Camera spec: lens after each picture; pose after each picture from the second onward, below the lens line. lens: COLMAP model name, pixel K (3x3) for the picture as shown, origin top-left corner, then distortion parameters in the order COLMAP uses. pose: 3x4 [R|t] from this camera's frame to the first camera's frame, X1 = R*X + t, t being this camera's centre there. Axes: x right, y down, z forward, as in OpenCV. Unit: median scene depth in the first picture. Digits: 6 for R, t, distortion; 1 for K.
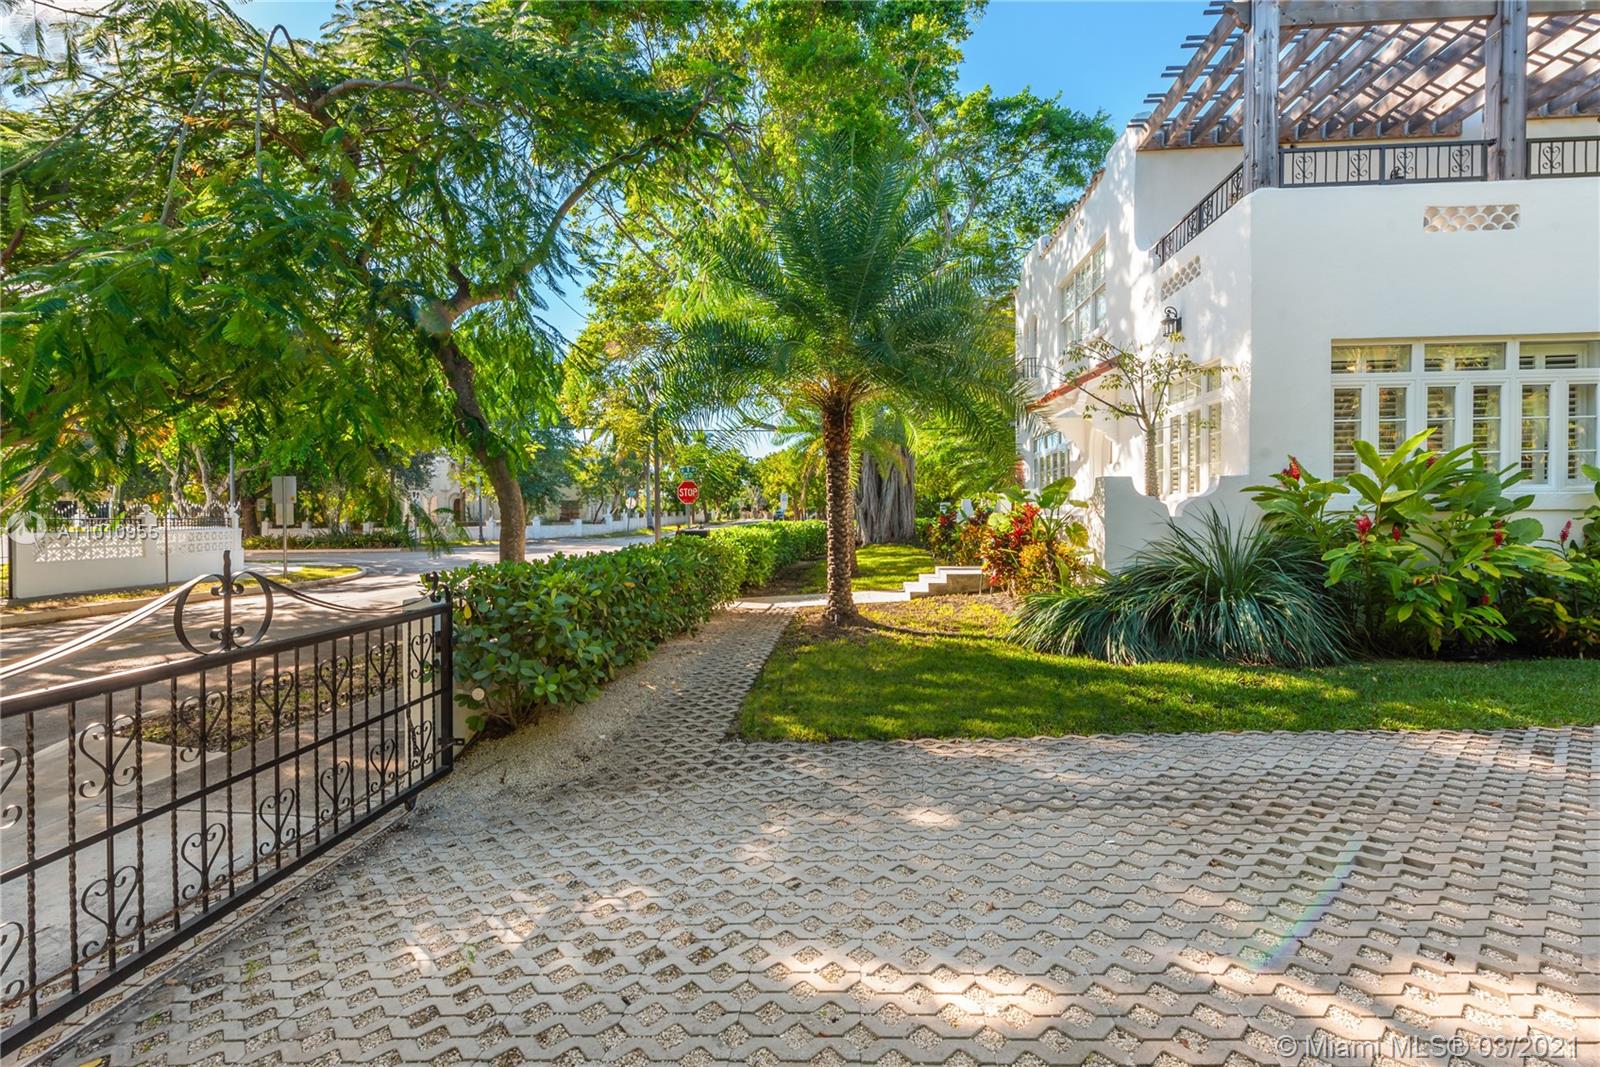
lens RADIAL K [[676.5, 0, 800.0], [0, 676.5, 533.5], [0, 0, 1]] dist [0.008702, -0.000434]
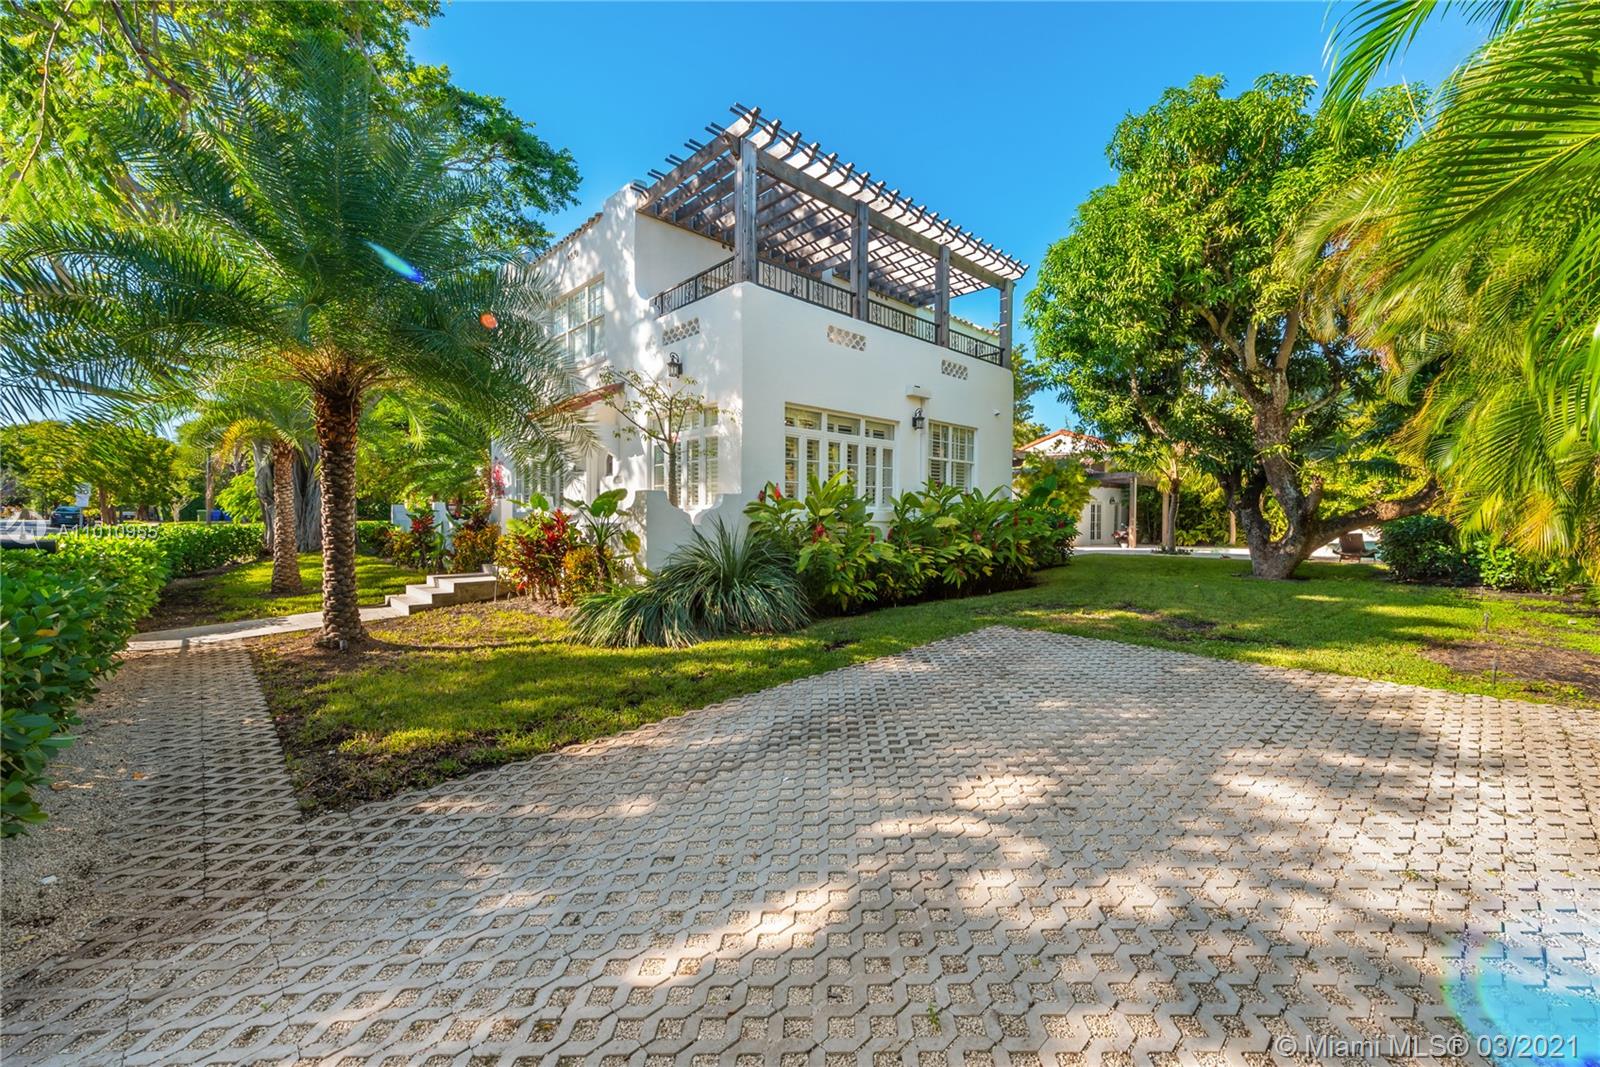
lens RADIAL K [[637.1, 0, 800.0], [0, 637.1, 533.5], [0, 0, 1]] dist [0.031108, -0.012888]
pose [[0.679500, -0.008745, 0.733624, -0.199448], [0.010713, 0.999941, 0.001998, -0.009652], [-0.733598, 0.006502, 0.679553, 0.065641]]
